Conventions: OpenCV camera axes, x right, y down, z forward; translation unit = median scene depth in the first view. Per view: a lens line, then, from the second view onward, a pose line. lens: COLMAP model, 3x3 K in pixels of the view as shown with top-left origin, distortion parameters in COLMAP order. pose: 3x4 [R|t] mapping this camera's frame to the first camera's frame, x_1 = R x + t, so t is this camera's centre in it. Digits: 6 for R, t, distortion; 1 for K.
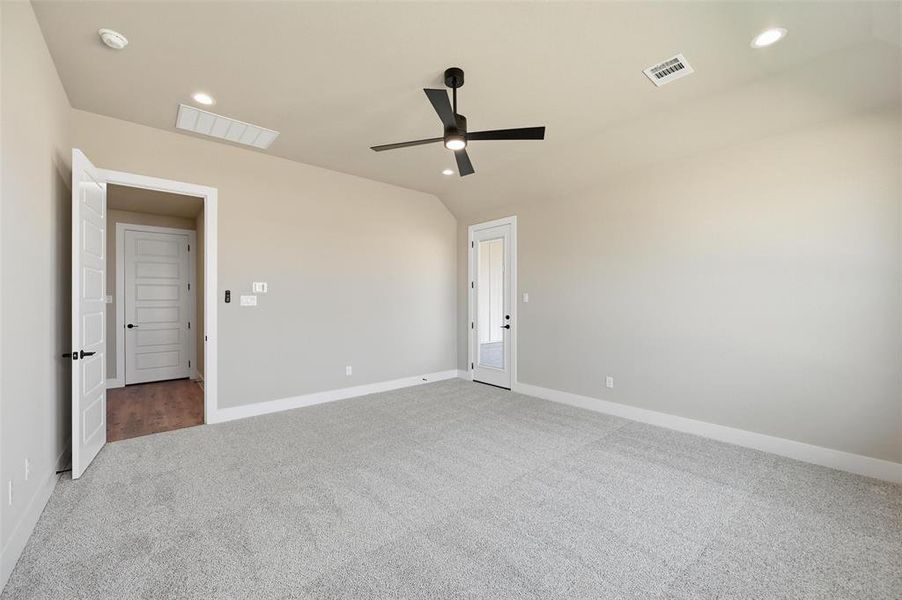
lens RADIAL K [[366.1, 0, 451.0], [0, 366.1, 300.0], [0, 0, 1]] dist [0.001472, 0.000262]
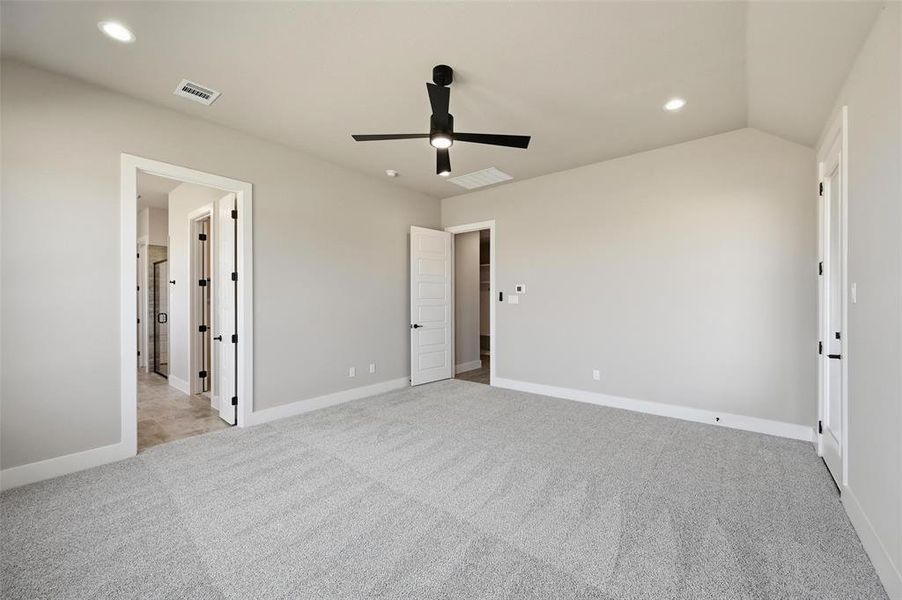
lens RADIAL K [[355.7, 0, 456.9], [0, 355.7, 301.1], [0, 0, 1]] dist [0.002131, 0.000089]
pose [[0.179617, 0.002685, -0.983733, 0.689975], [0.002318, 0.999992, 0.003153, 0.002294], [0.983734, -0.002846, 0.179609, 0.619468]]
